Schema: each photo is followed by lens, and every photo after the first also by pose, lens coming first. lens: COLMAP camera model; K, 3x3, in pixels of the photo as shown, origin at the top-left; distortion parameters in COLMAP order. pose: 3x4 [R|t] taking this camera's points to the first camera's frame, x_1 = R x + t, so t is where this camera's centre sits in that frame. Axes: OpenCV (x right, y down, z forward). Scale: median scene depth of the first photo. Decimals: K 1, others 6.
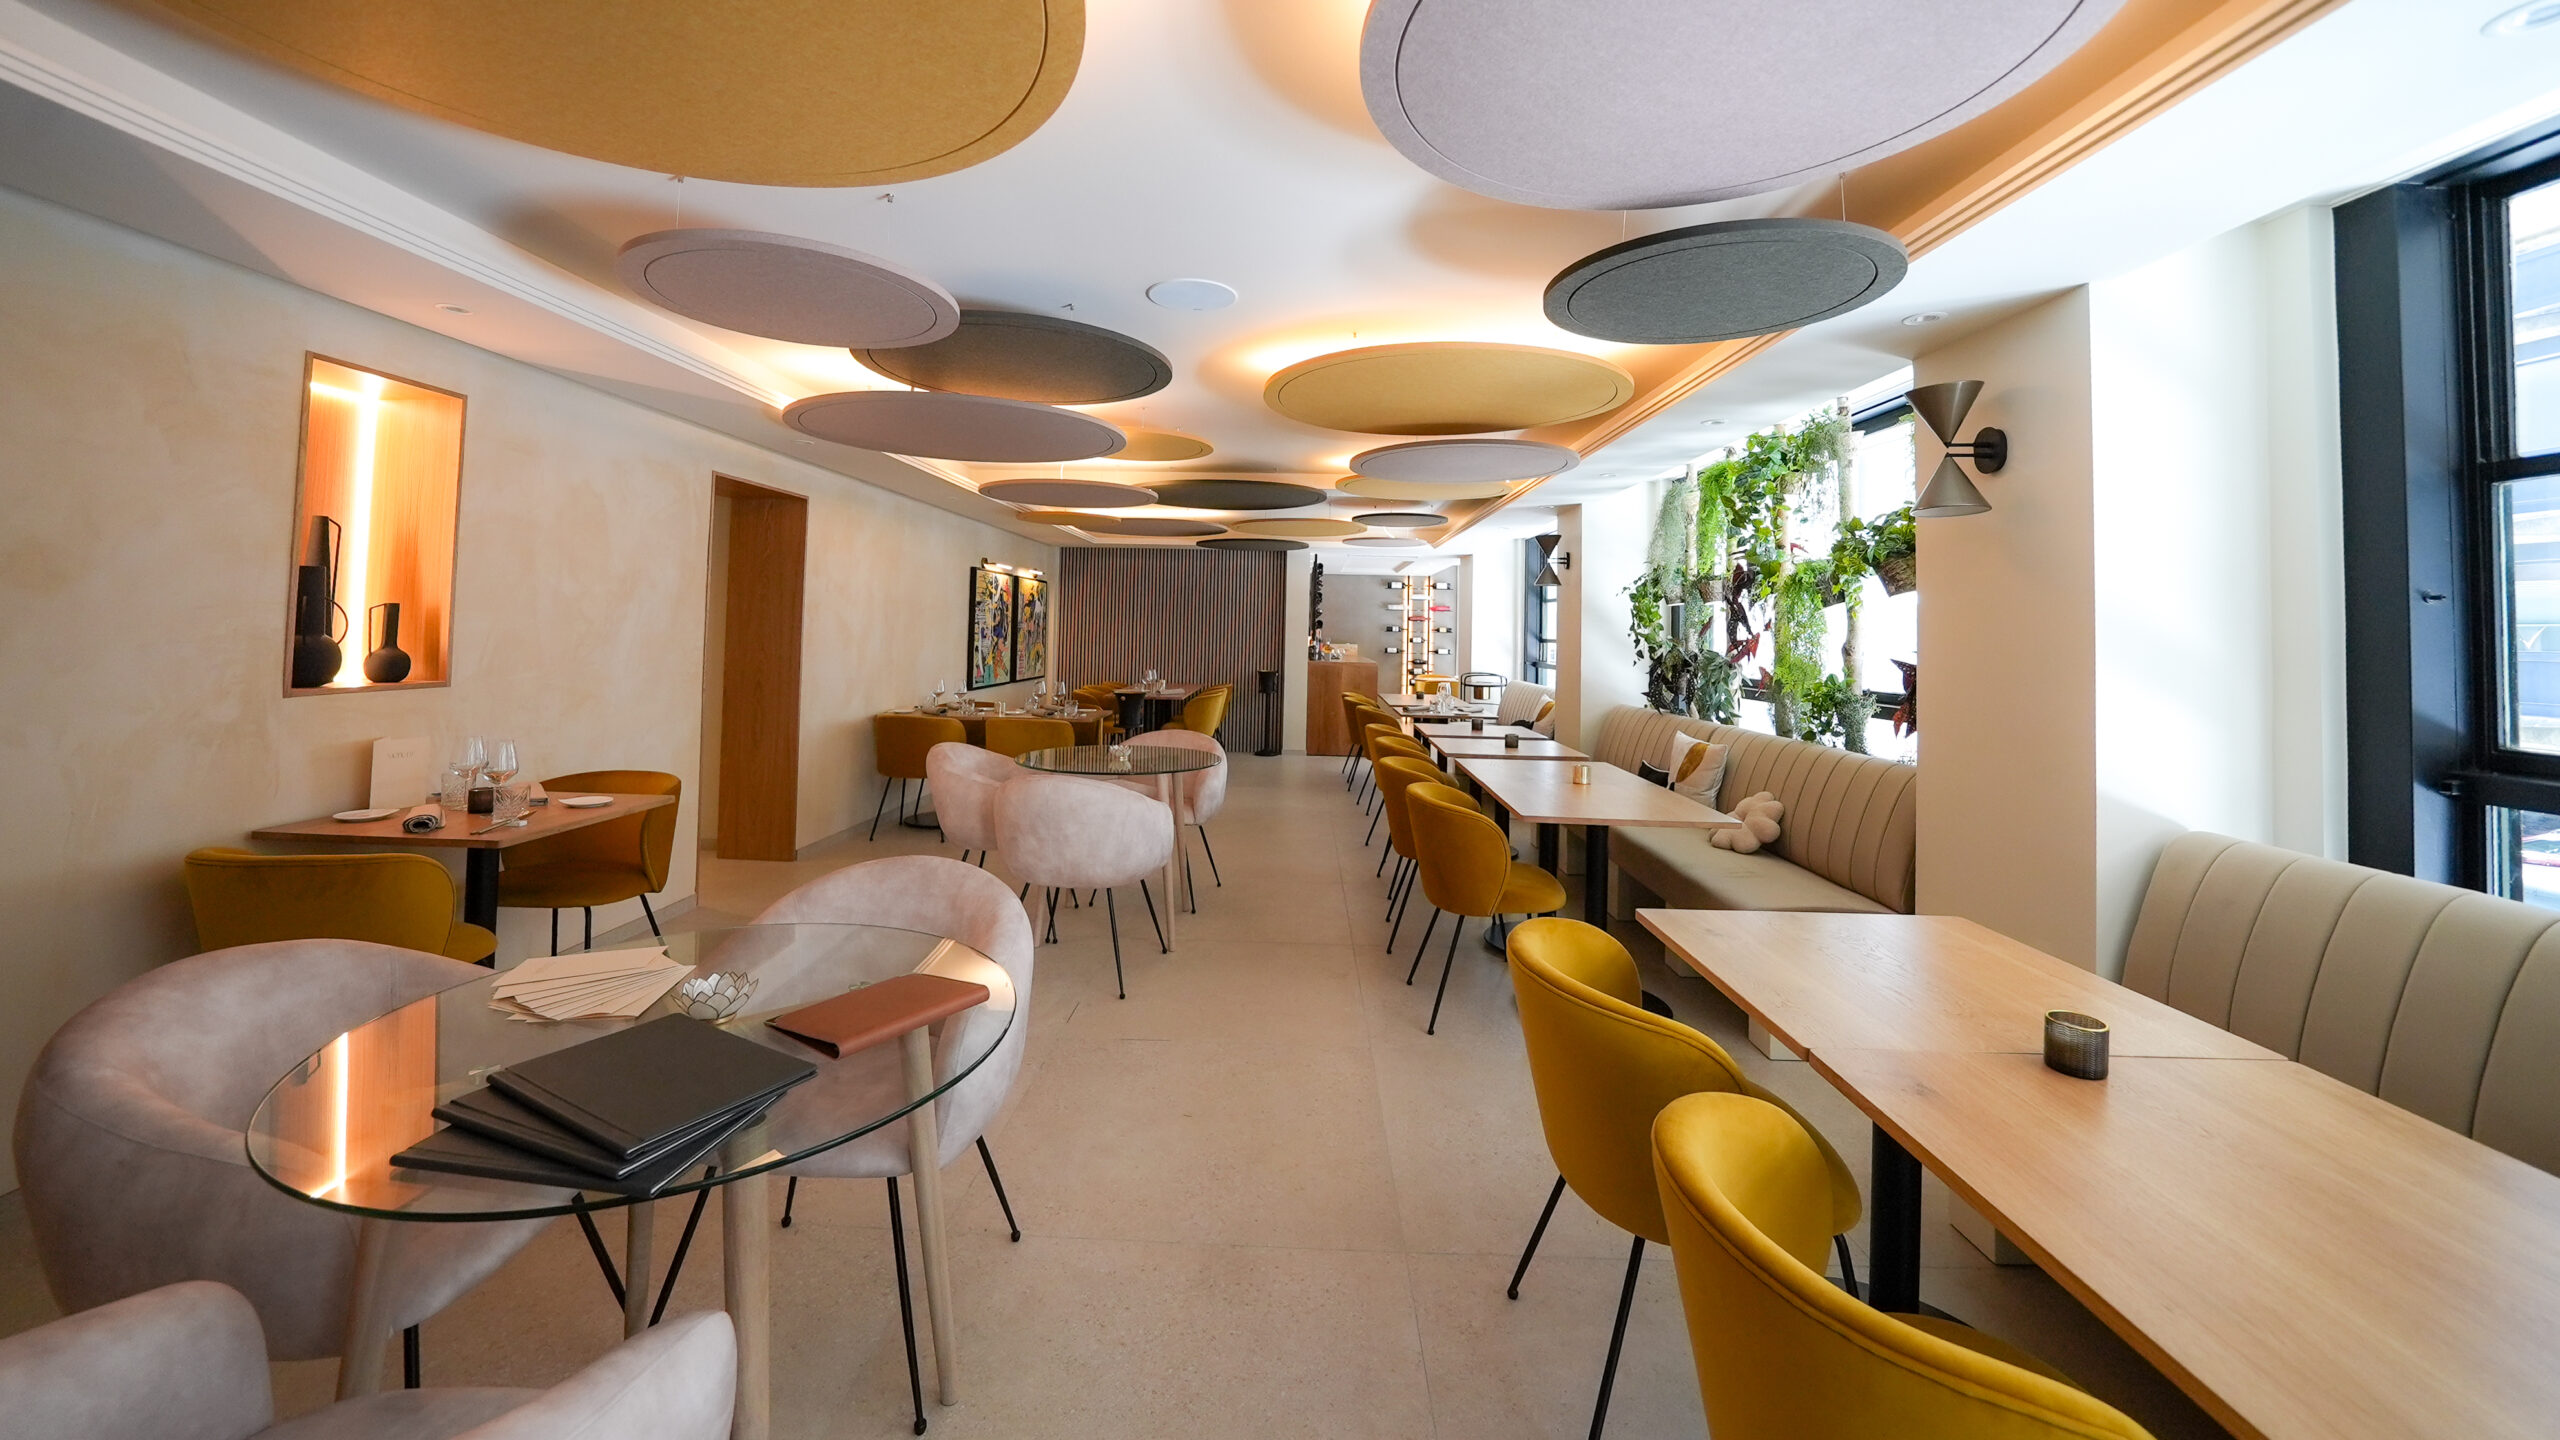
lens RADIAL K [[1069.3, 0, 1285.6], [0, 1069.3, 605.6], [0, 0, 1]] dist [-0.000403, -0.000112]
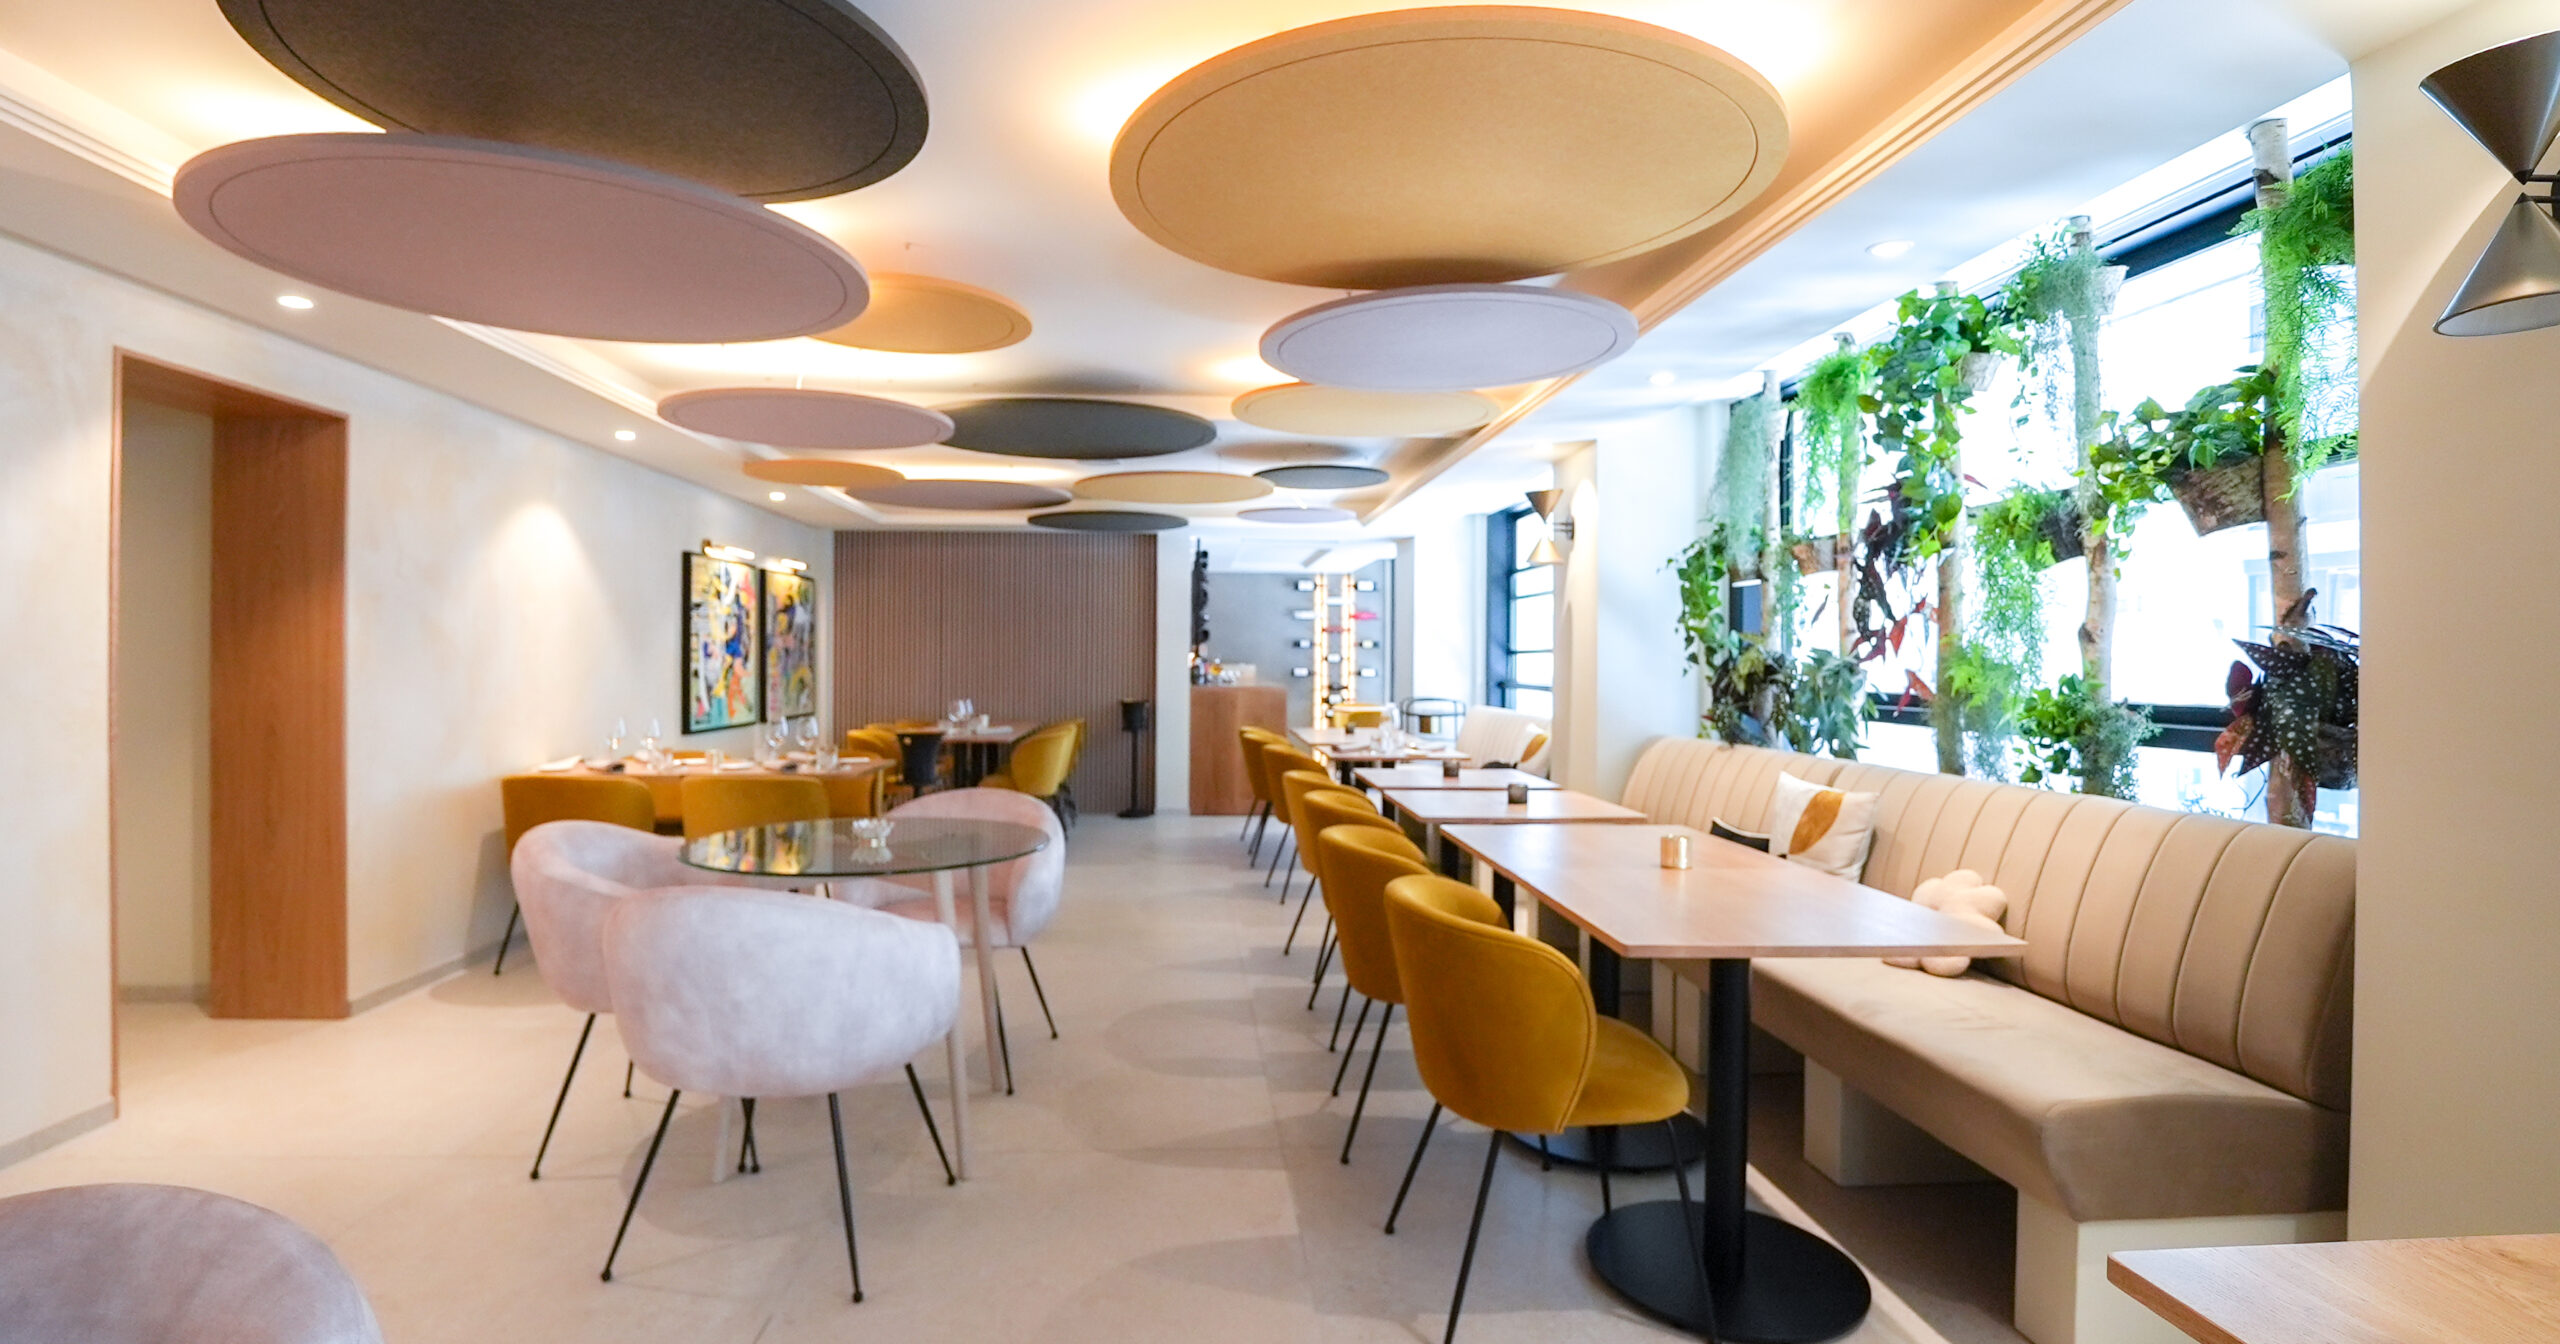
lens RADIAL K [[1318.3, 0, 1331.1], [0, 1318.3, 703.1], [0, 0, 1]] dist [-0.001406, -0.000137]
pose [[0.991450, -0.016557, 0.129432, 0.000000], [0.008796, 0.998141, 0.060305, 0.021529], [-0.130190, -0.058651, 0.989753, 0.211642]]
